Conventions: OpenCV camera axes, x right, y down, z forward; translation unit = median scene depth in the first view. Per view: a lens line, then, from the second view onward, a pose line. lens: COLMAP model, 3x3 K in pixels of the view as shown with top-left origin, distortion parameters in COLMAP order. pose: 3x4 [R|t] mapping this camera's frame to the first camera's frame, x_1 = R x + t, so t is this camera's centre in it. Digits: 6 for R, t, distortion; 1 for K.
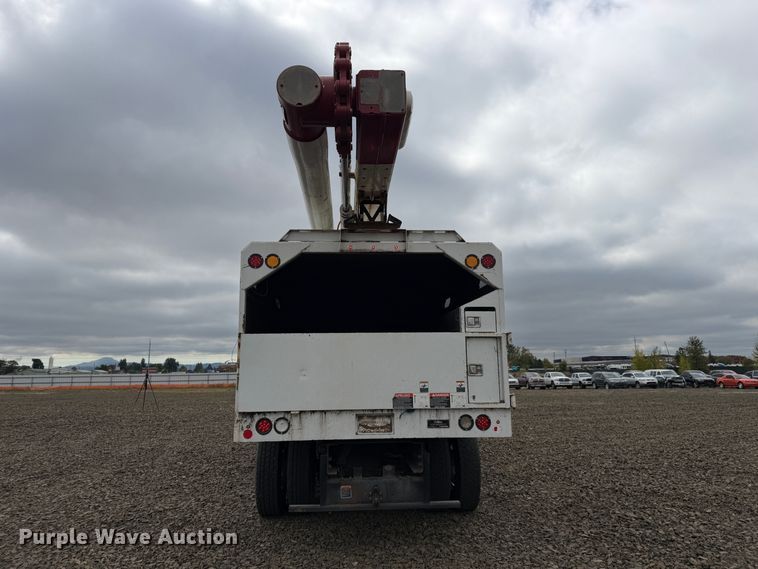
lens RADIAL K [[516.2, 0, 377.2], [0, 516.2, 282.2], [0, 0, 1]] dist [0.075205, -0.003930]
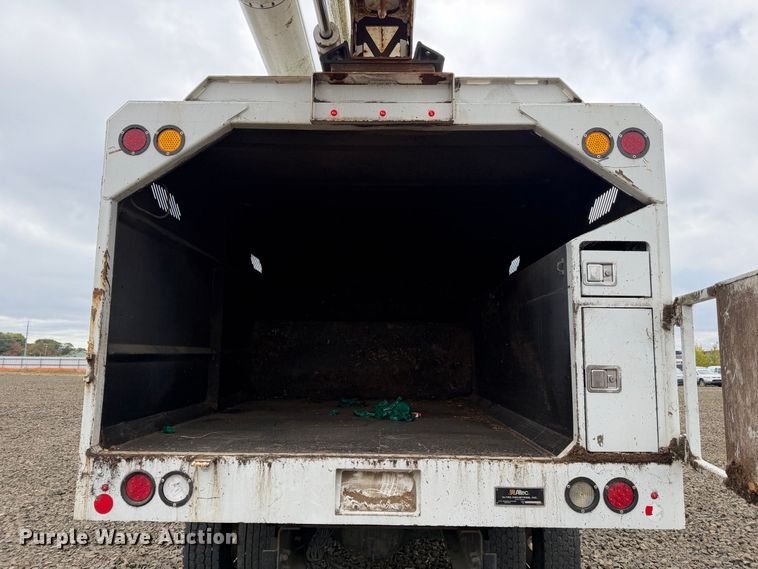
lens RADIAL K [[525.4, 0, 380.9], [0, 525.4, 293.0], [0, 0, 1]] dist [-0.001357, -0.000865]
pose [[0.997423, 0.013752, -0.070409, 0.027264], [-0.010944, 0.999135, 0.040112, 0.078393], [0.070900, -0.039238, 0.996711, 0.533481]]
